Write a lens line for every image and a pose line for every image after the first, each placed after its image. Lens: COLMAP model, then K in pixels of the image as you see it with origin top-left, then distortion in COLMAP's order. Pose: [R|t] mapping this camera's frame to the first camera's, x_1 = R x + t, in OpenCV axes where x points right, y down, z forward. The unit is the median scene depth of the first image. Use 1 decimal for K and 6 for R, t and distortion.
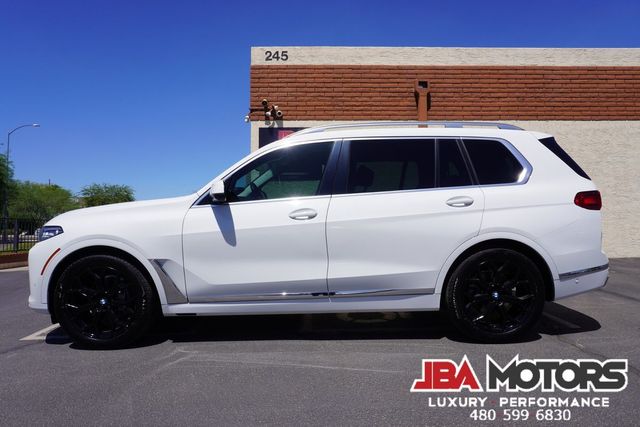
lens RADIAL K [[426.8, 0, 319.6], [0, 426.8, 209.6], [0, 0, 1]] dist [-0.045367, 0.026817]
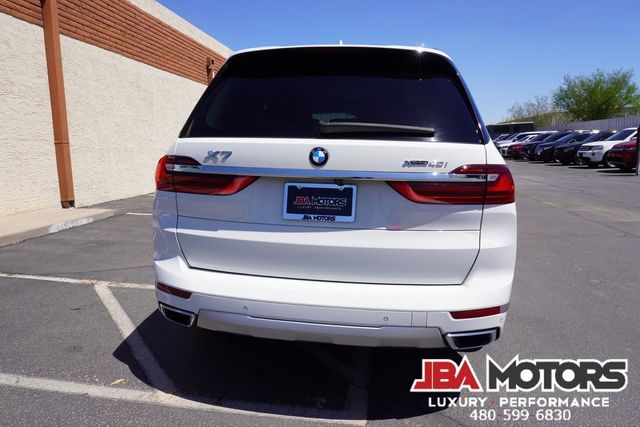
lens RADIAL K [[426.8, 0, 320.1], [0, 426.8, 210.4], [0, 0, 1]] dist [-0.045367, 0.026817]
pose [[0.143678, -0.137933, 0.979965, -0.473888], [-0.028669, 0.989243, 0.143442, -0.009211], [-0.989209, -0.048705, 0.138178, 0.393700]]
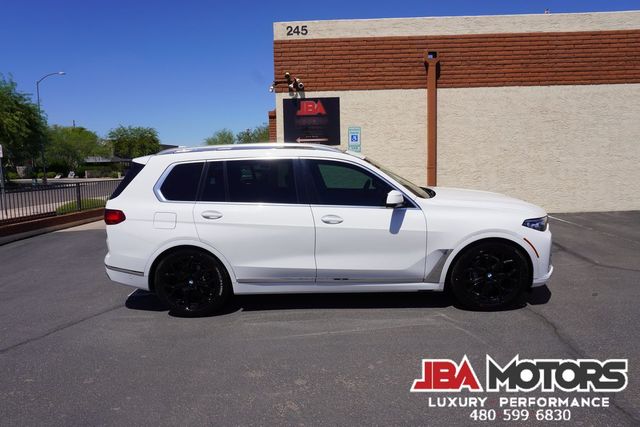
lens RADIAL K [[426.8, 0, 319.6], [0, 426.8, 208.9], [0, 0, 1]] dist [-0.045367, 0.026817]
pose [[0.998616, -0.011373, -0.051344, 0.007130], [0.019091, 0.988130, 0.152428, -0.075252], [0.049001, -0.153197, 0.986980, -0.137913]]
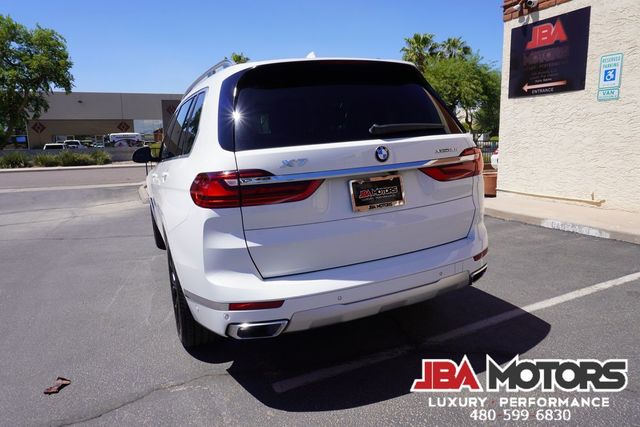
lens RADIAL K [[426.8, 0, 318.9], [0, 426.8, 209.1], [0, 0, 1]] dist [-0.045367, 0.026817]
pose [[0.396615, 0.146026, -0.906296, 0.460295], [0.061938, 0.980760, 0.185130, -0.033859], [0.915893, -0.129560, 0.379939, 0.341618]]
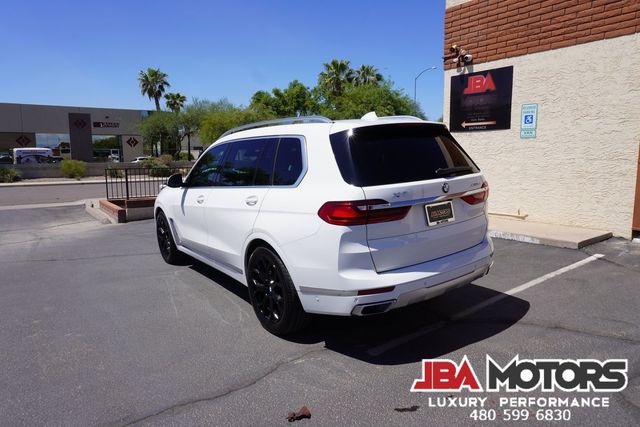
lens RADIAL K [[426.8, 0, 319.2], [0, 426.8, 207.9], [0, 0, 1]] dist [-0.045367, 0.026817]
pose [[0.576882, 0.102306, -0.810395, 0.485888], [0.041063, 0.987239, 0.153862, -0.059529], [0.815795, -0.122038, 0.565319, 0.183536]]
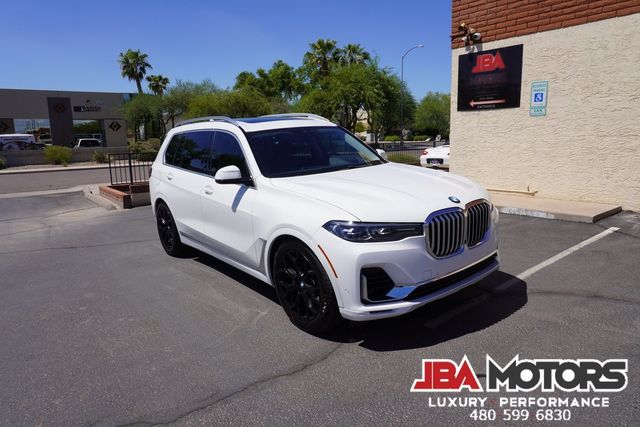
lens RADIAL K [[426.8, 0, 319.8], [0, 426.8, 209.4], [0, 0, 1]] dist [-0.045367, 0.026817]
pose [[0.609947, 0.126418, -0.782294, 0.455036], [0.056414, 0.977761, 0.201991, -0.062583], [0.790432, -0.167336, 0.589251, 0.129770]]
